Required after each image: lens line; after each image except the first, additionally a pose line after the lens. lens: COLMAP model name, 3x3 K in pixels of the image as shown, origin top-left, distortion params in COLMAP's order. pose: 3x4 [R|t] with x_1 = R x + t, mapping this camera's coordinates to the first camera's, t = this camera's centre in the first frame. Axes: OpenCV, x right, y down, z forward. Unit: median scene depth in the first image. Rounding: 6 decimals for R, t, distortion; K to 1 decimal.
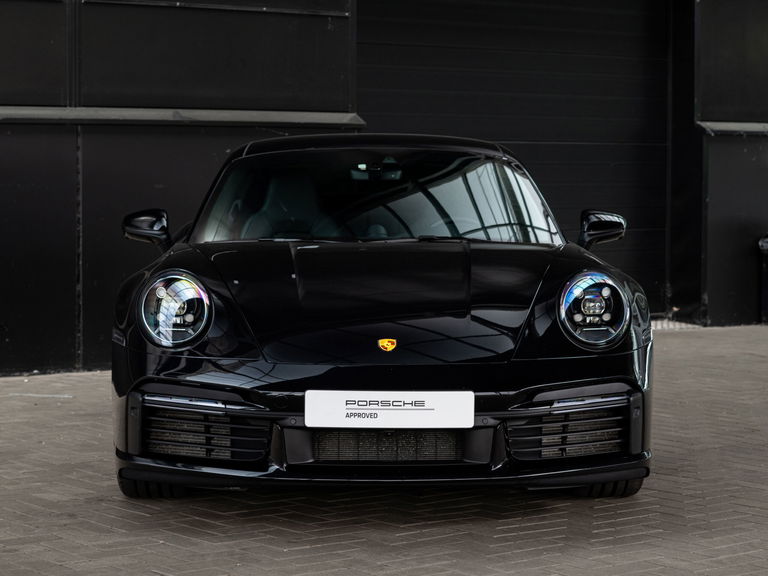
lens RADIAL K [[2197.5, 0, 384.6], [0, 2197.5, 287.5], [0, 0, 1]] dist [-0.034037, 0.000000]
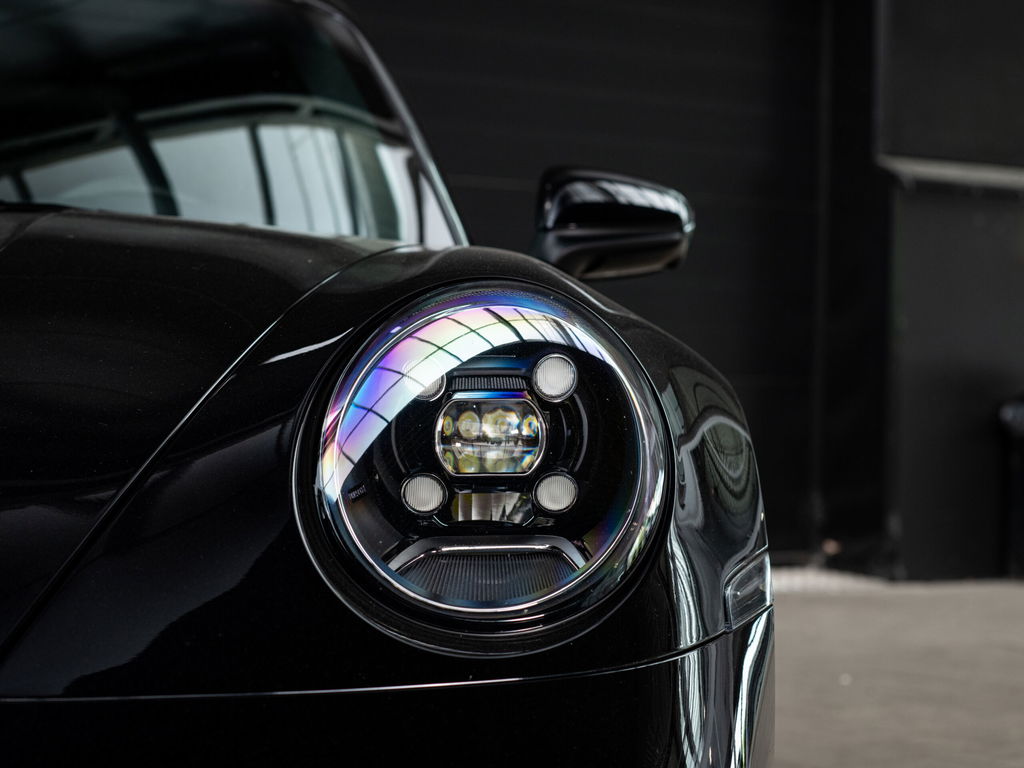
lens RADIAL K [[2930.1, 0, 512.5], [0, 2930.1, 383.9], [0, 0, 1]] dist [-0.034037, 0.000000]
pose [[0.999507, 0.016086, 0.026970, 0.086019], [-0.014653, 0.998512, -0.052526, 0.017216], [-0.027775, 0.052105, 0.998255, 0.691556]]
